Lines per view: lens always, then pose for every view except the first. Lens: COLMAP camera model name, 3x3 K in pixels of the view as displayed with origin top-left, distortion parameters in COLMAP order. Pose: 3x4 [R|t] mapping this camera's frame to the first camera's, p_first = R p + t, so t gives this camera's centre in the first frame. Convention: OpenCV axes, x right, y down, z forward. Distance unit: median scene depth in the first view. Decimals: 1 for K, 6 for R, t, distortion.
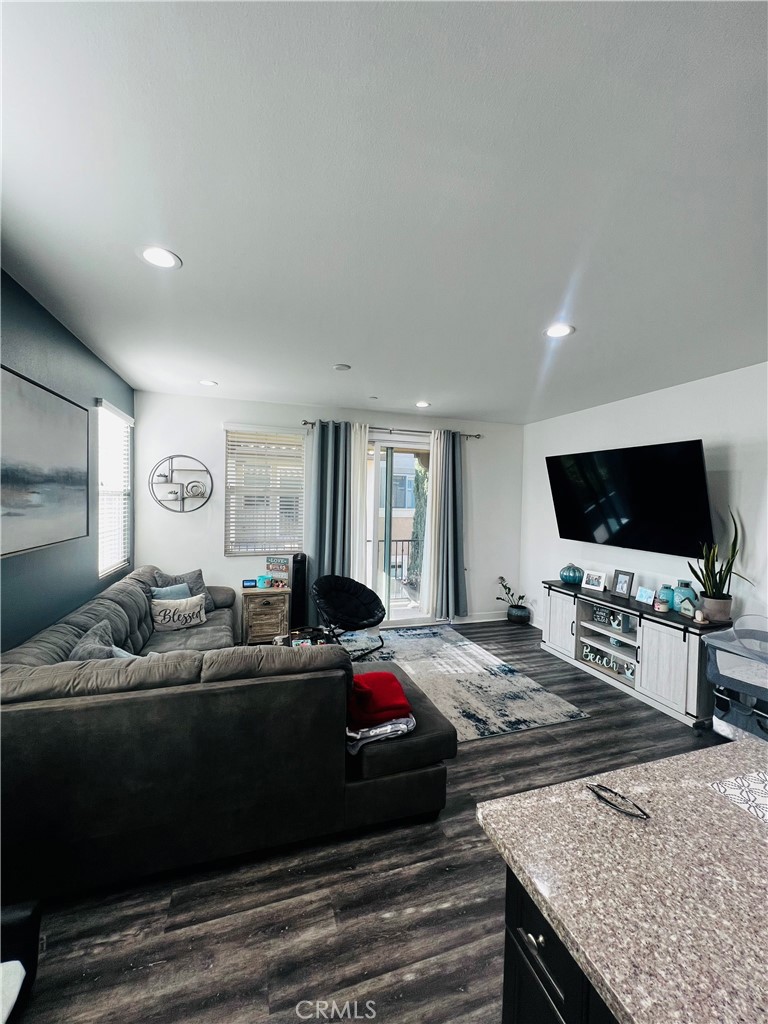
lens RADIAL K [[412.2, 0, 384.0], [0, 412.2, 512.0], [0, 0, 1]] dist [-0.001373, -0.000282]
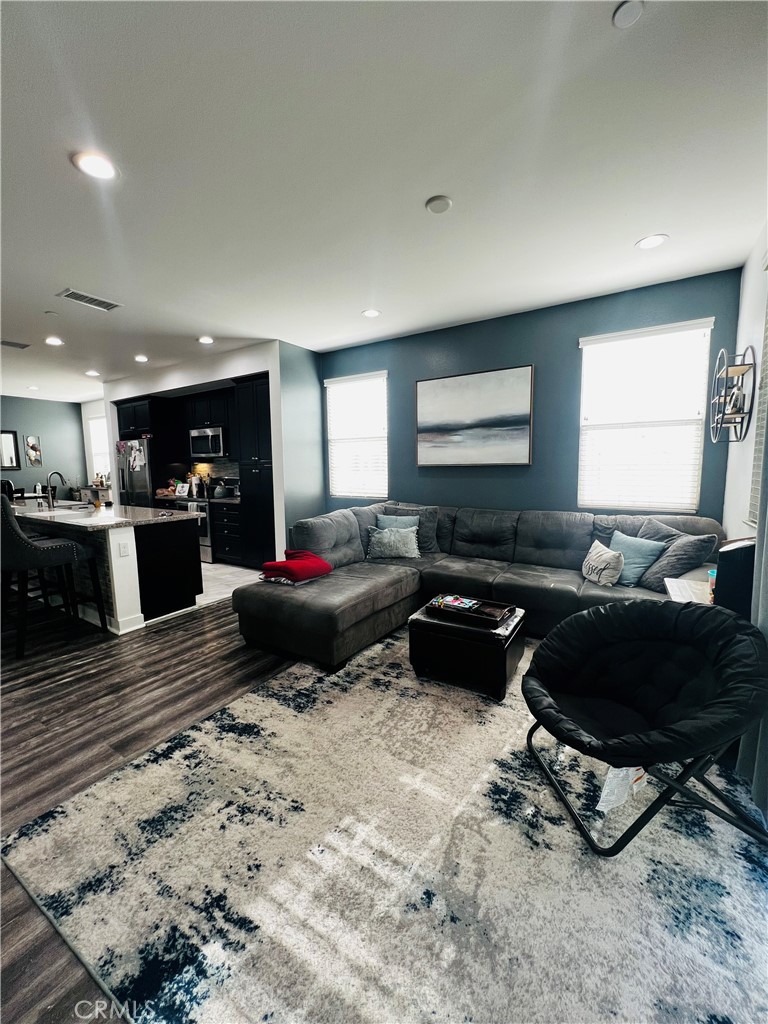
lens RADIAL K [[412.2, 0, 384.0], [0, 412.2, 512.0], [0, 0, 1]] dist [-0.001373, -0.000282]
pose [[-0.777919, 0.057540, -0.625725, 0.433358], [-0.023275, 0.992477, 0.120202, 0.060066], [0.627934, 0.108071, -0.770727, 1.619506]]
